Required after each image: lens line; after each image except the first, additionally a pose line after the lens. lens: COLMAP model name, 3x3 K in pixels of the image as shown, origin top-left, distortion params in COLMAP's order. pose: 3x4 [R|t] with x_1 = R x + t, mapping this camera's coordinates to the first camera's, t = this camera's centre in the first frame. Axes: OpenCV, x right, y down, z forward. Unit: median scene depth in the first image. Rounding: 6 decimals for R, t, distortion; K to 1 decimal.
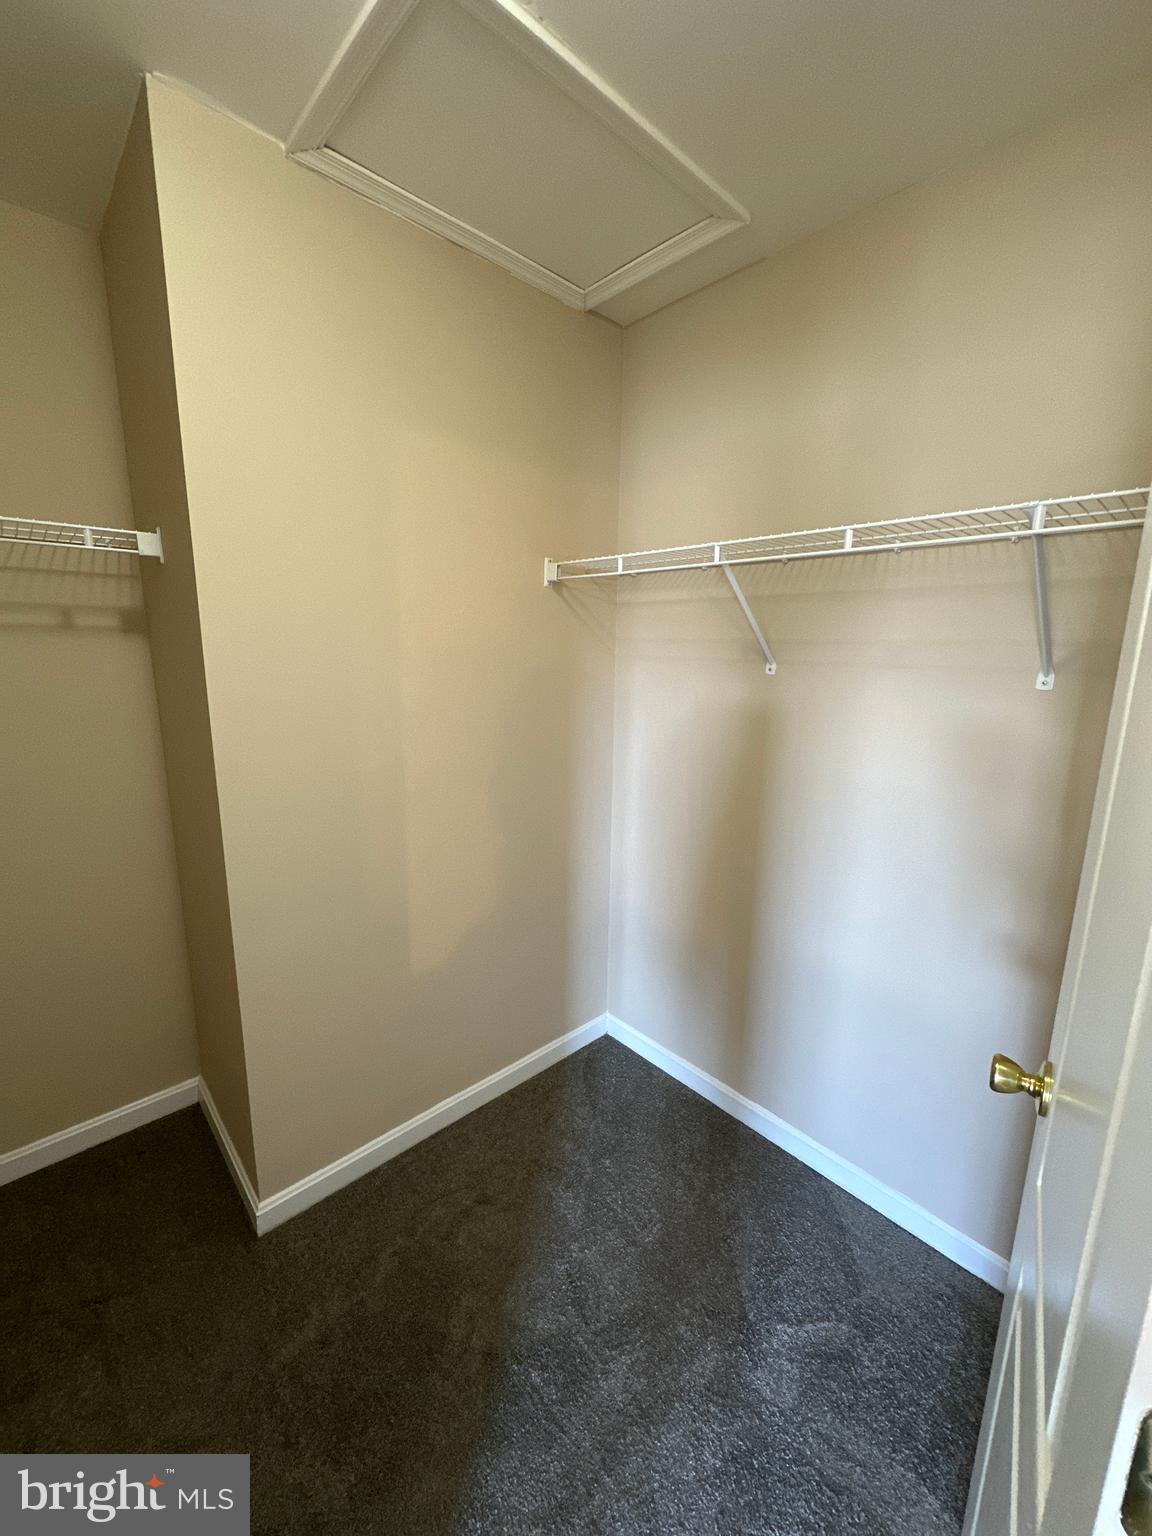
lens RADIAL K [[610.9, 0, 571.7], [0, 610.9, 765.9], [0, 0, 1]] dist [-0.003409, 0.000788]
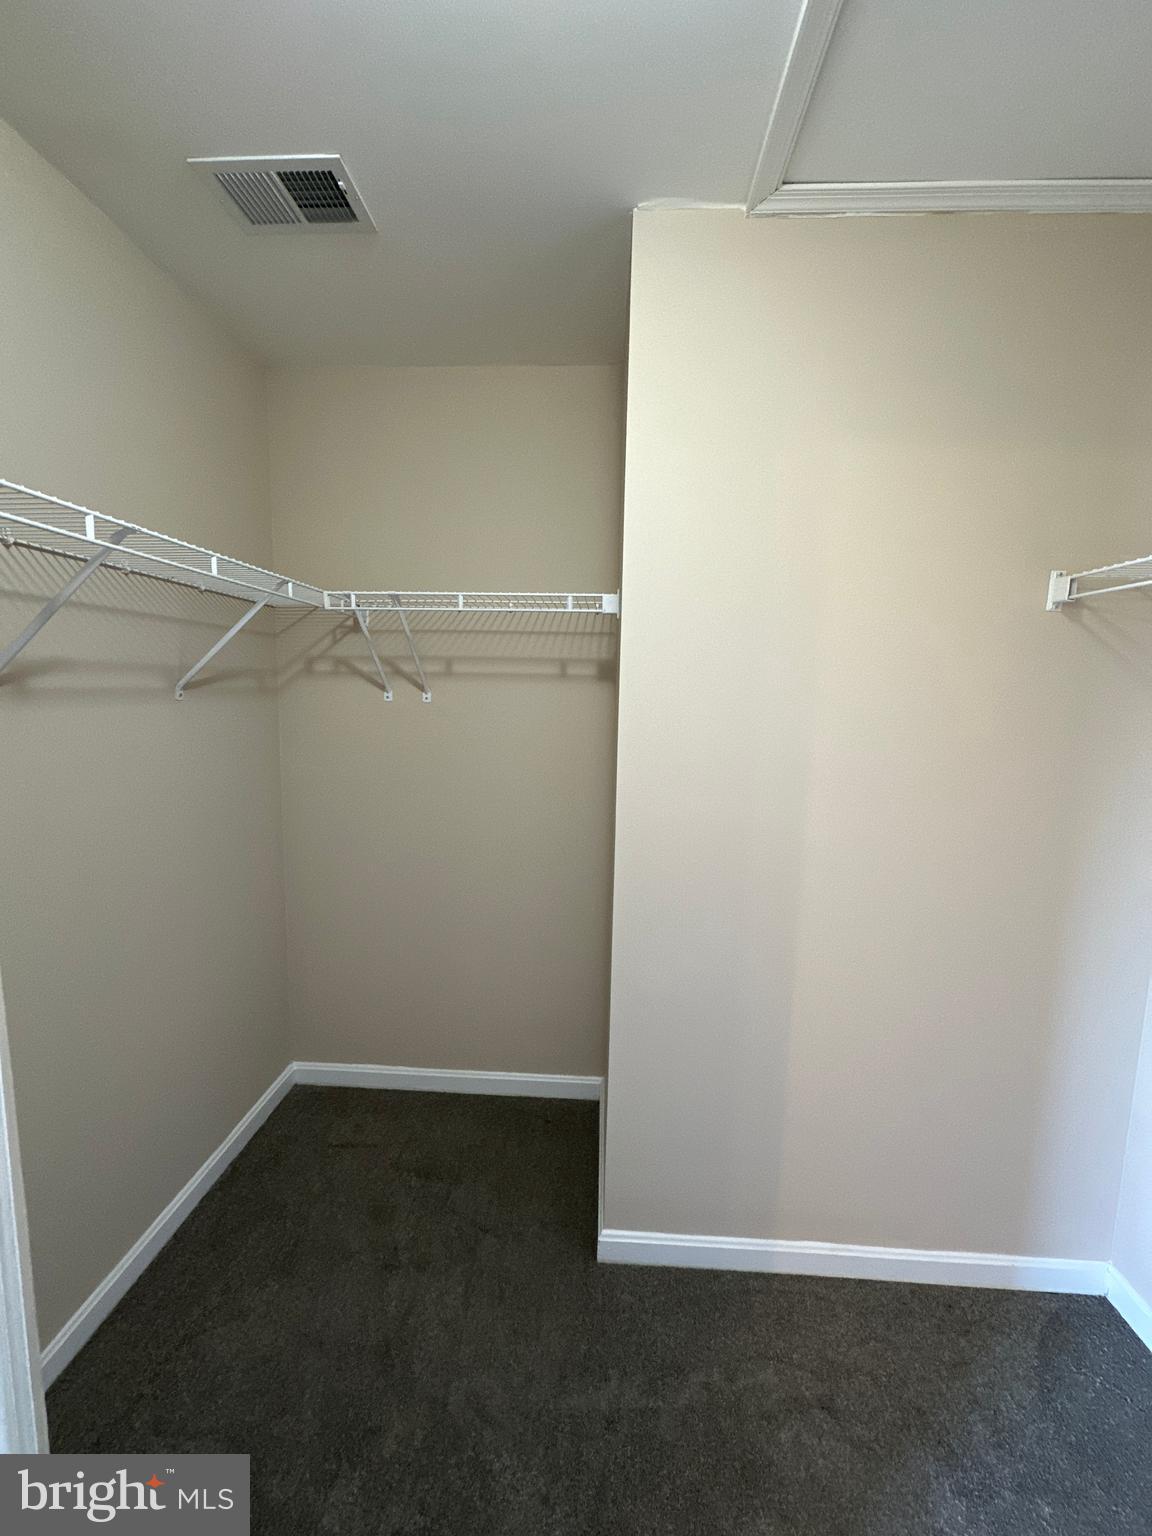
lens RADIAL K [[610.9, 0, 577.6], [0, 610.9, 763.9], [0, 0, 1]] dist [-0.003409, 0.000788]
pose [[0.698684, 0.087047, -0.710115, 0.108035], [-0.144720, 0.989247, -0.021126, -0.023763], [0.700640, 0.117529, 0.703769, 0.149514]]
